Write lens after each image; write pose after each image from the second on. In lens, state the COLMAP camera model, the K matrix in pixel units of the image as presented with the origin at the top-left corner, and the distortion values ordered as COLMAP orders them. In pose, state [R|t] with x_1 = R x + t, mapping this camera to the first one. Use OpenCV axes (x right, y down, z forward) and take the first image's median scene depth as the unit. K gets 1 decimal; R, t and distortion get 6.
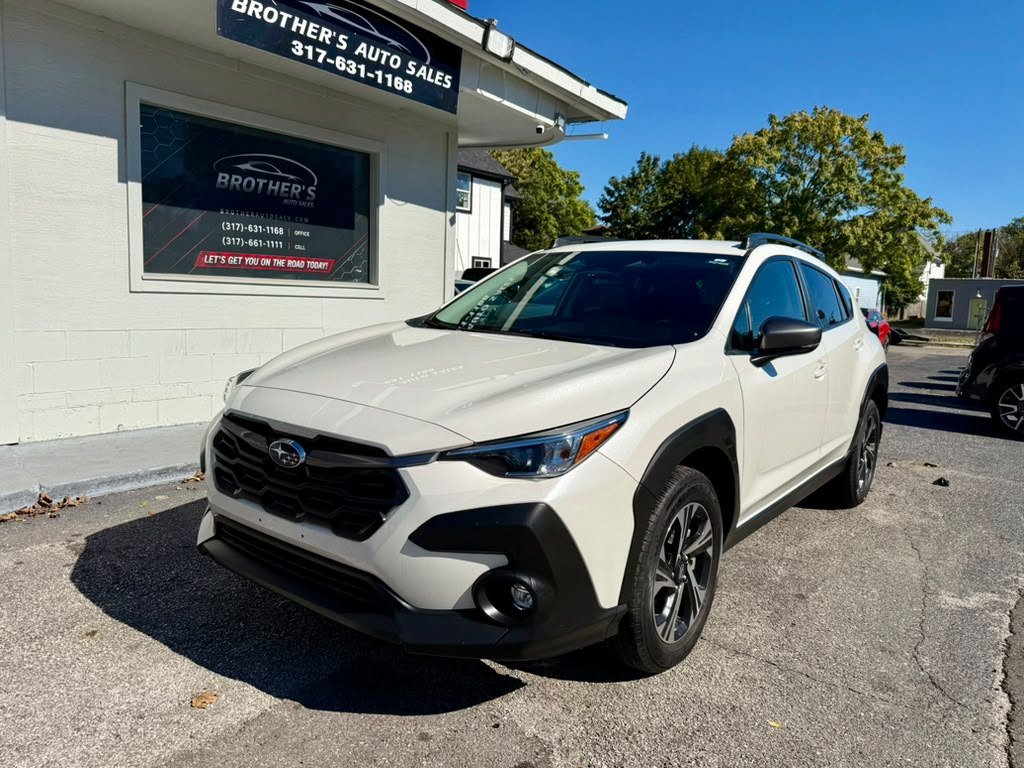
lens RADIAL K [[746.9, 0, 510.3], [0, 746.9, 389.5], [0, 0, 1]] dist [0.000981, -0.025504]
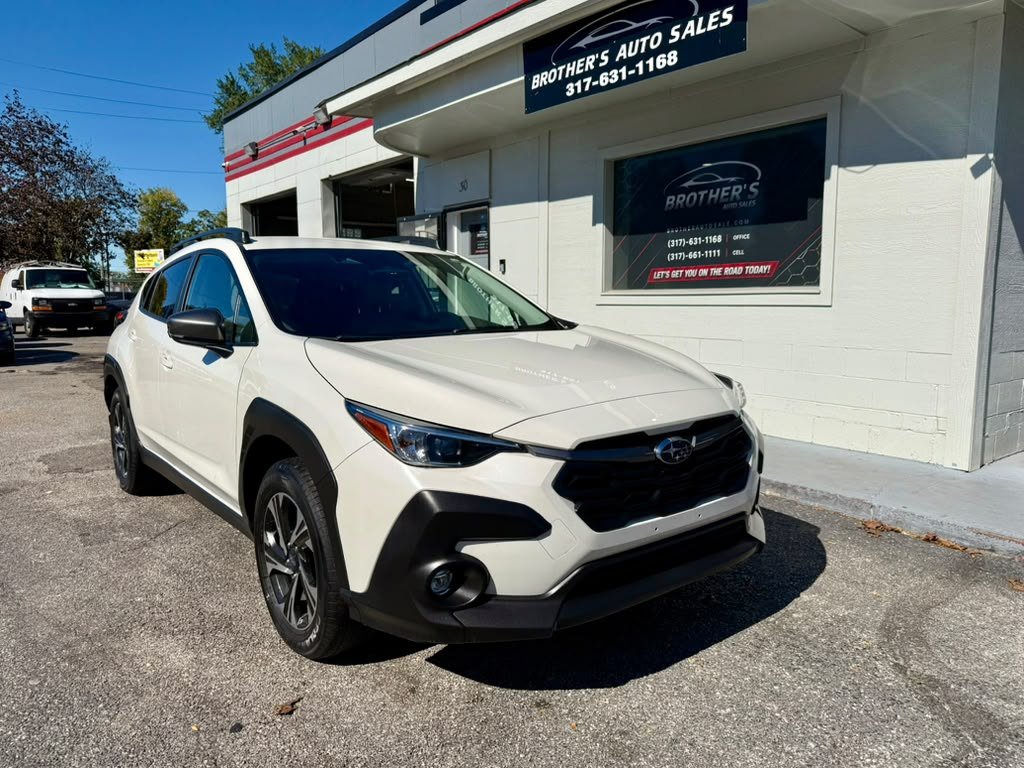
lens RADIAL K [[746.9, 0, 504.5], [0, 746.9, 387.8], [0, 0, 1]] dist [0.000981, -0.025504]
pose [[-0.249305, 0.075093, -0.965509, 0.800140], [-0.128898, 0.985545, 0.109935, -0.104306], [0.959808, 0.151860, -0.236022, 1.116760]]
